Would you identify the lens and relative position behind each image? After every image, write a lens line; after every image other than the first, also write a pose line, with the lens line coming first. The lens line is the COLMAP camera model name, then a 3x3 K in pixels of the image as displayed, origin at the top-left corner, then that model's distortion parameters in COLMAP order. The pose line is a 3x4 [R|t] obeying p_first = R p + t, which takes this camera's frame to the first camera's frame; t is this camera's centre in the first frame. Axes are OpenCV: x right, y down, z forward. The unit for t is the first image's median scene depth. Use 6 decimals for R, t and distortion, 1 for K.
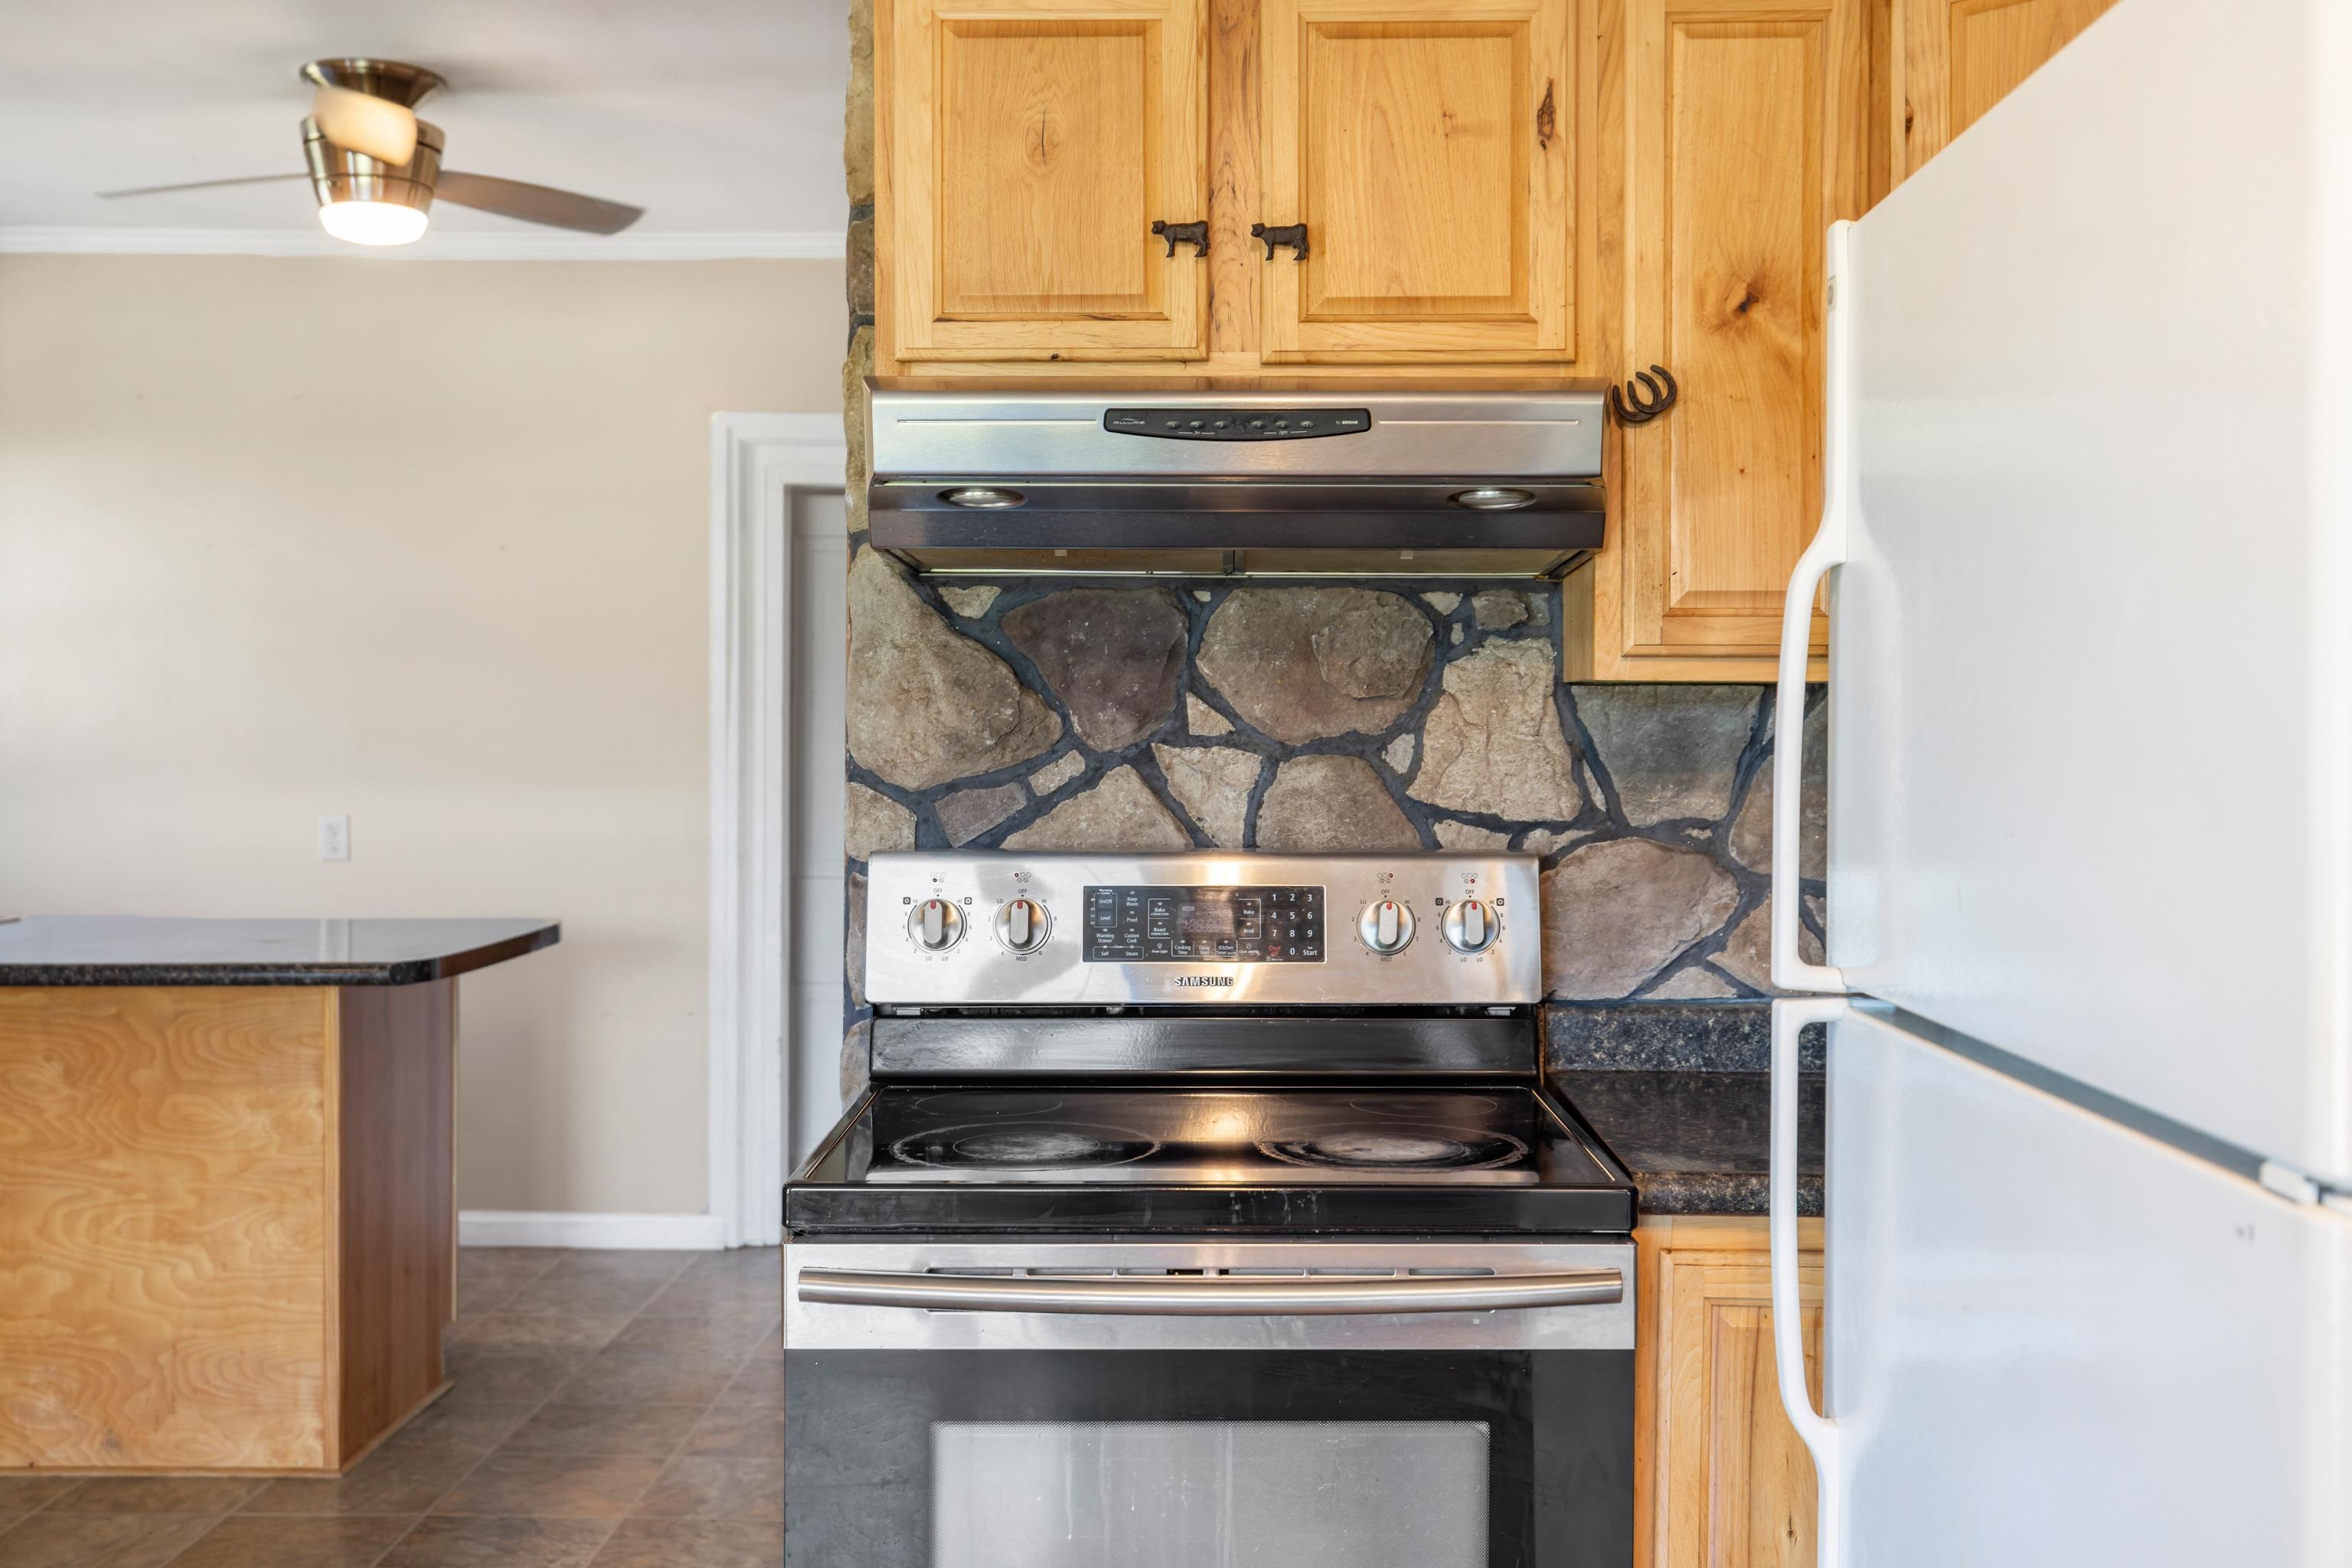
lens RADIAL K [[2243.6, 0, 1174.6], [0, 2243.6, 727.6], [0, 0, 1]] dist [0.010902, 0.000000]
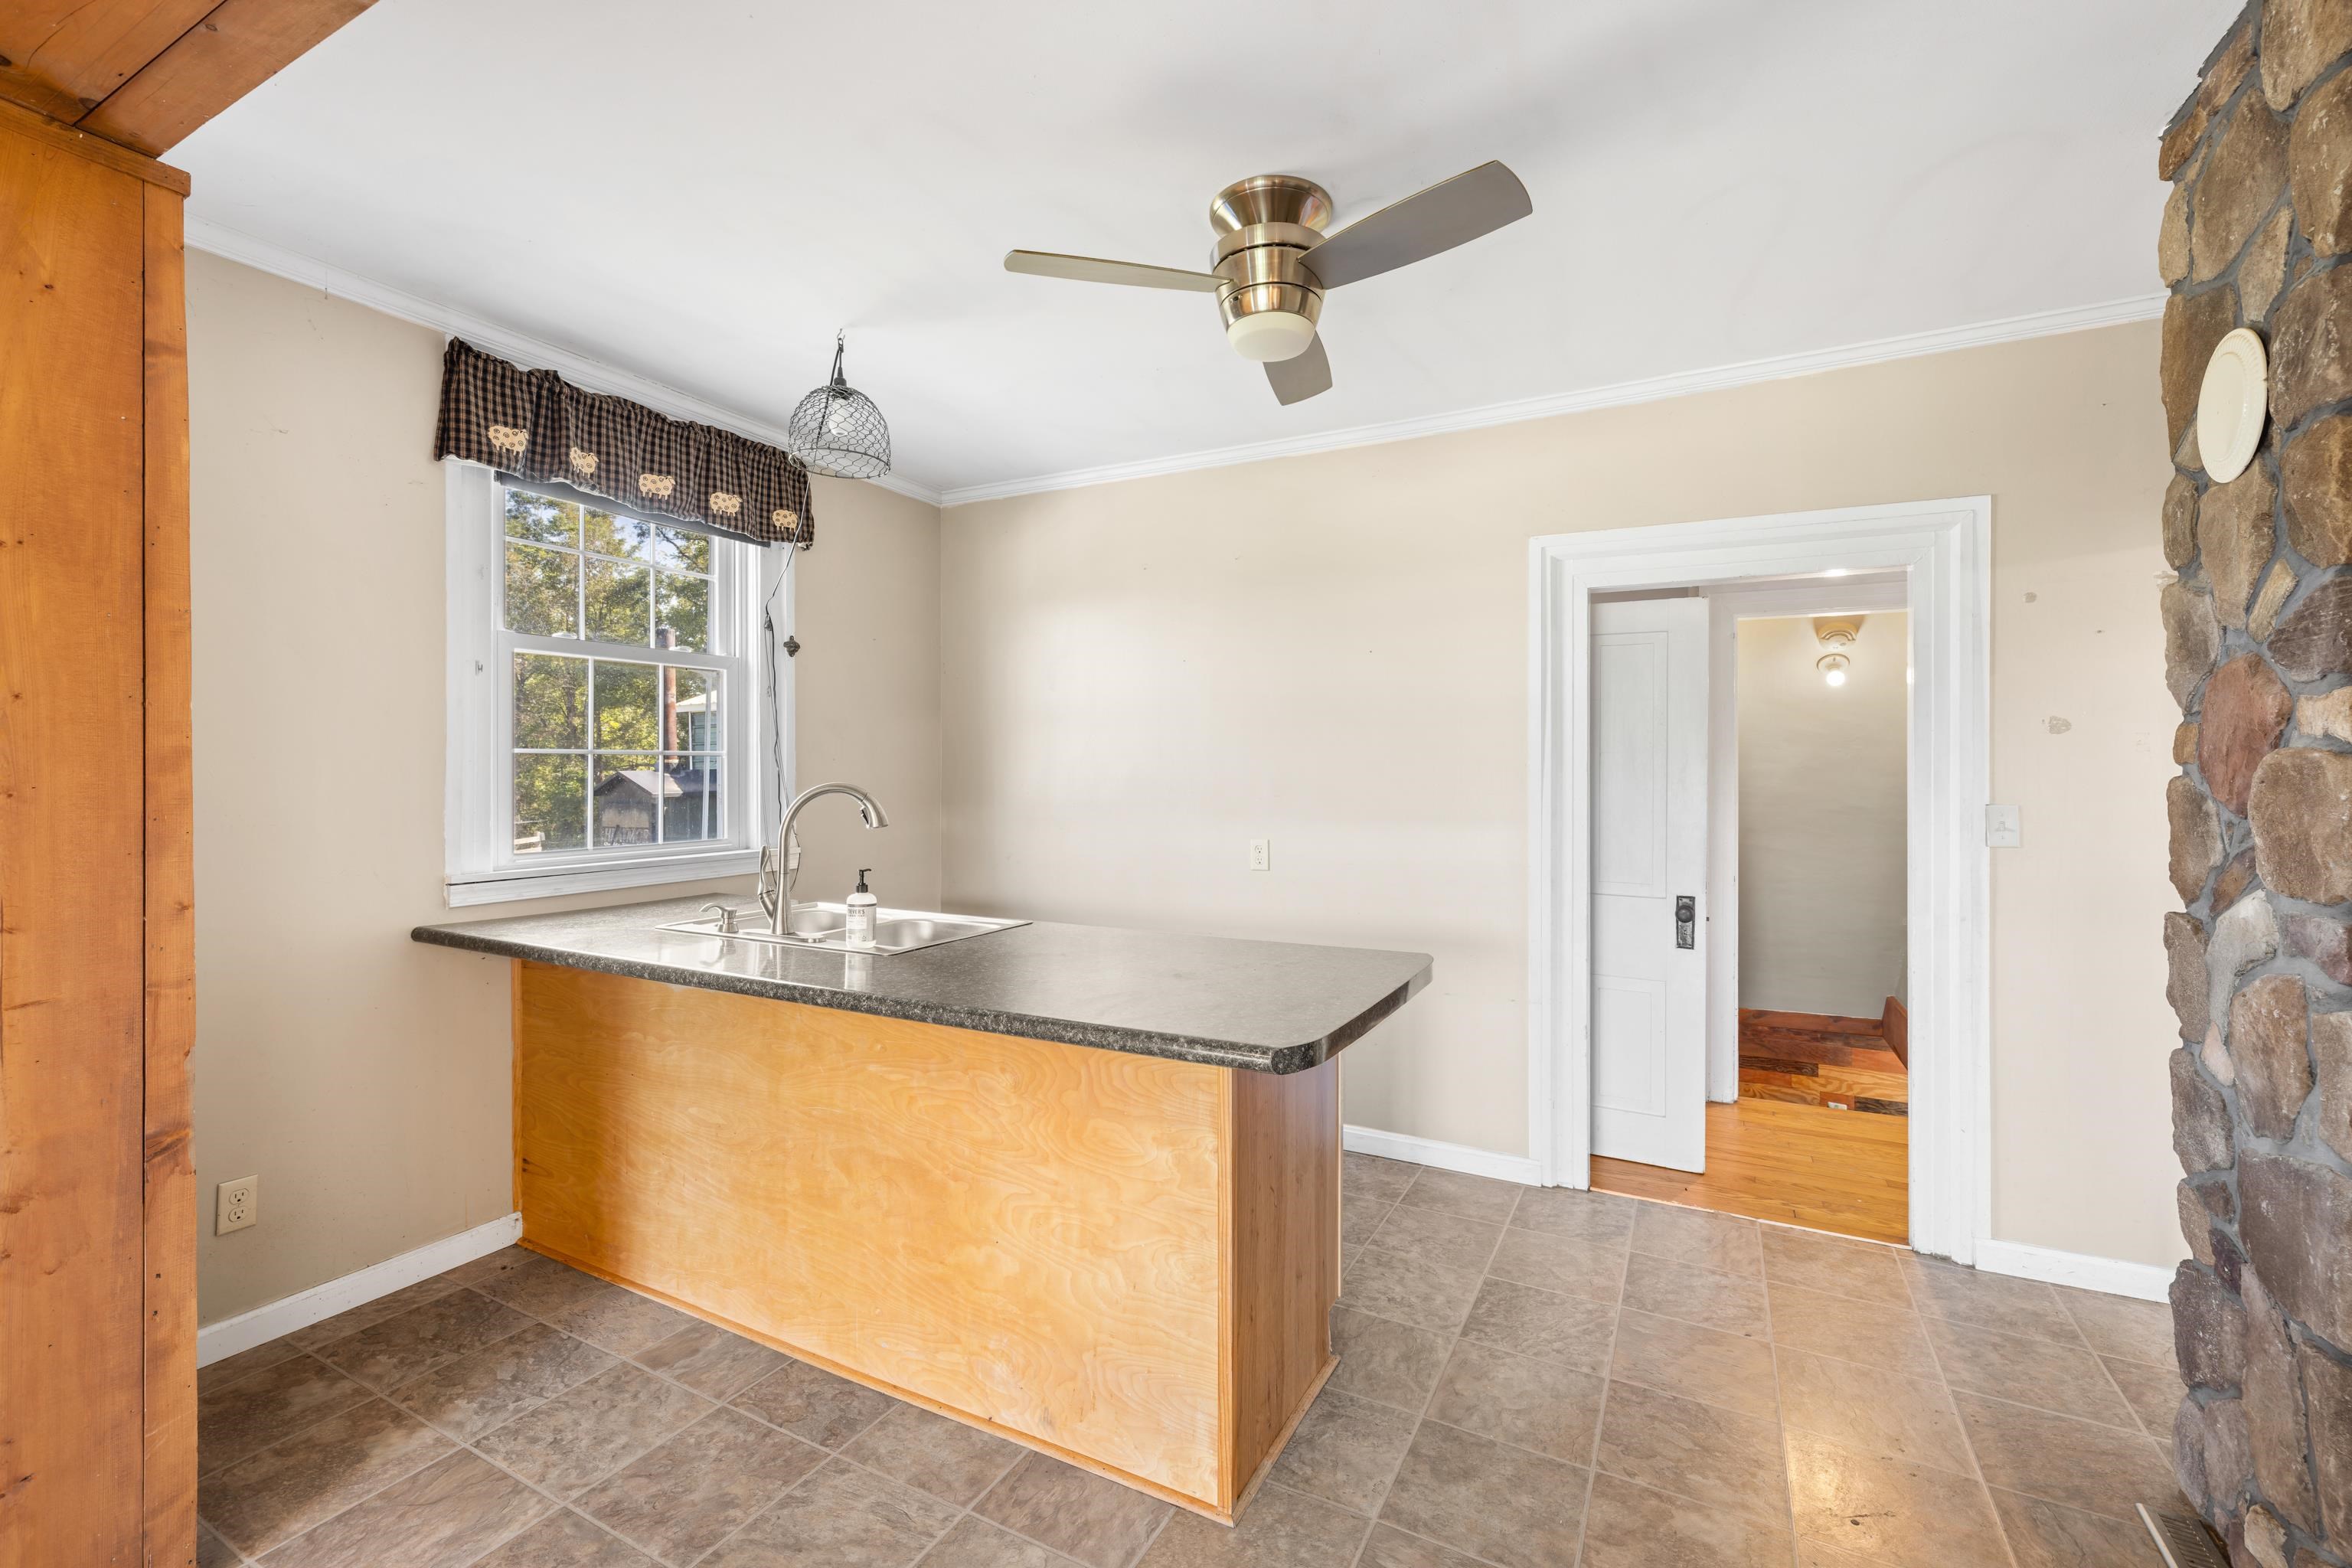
lens RADIAL K [[999.4, 0, 1175.7], [0, 999.4, 775.1], [0, 0, 1]] dist [-0.003184, 0.000275]
pose [[0.891410, 0.000041, -0.453198, -0.187913], [0.000647, 0.999999, 0.001361, -0.005774], [0.453198, -0.001507, 0.891409, 0.582205]]
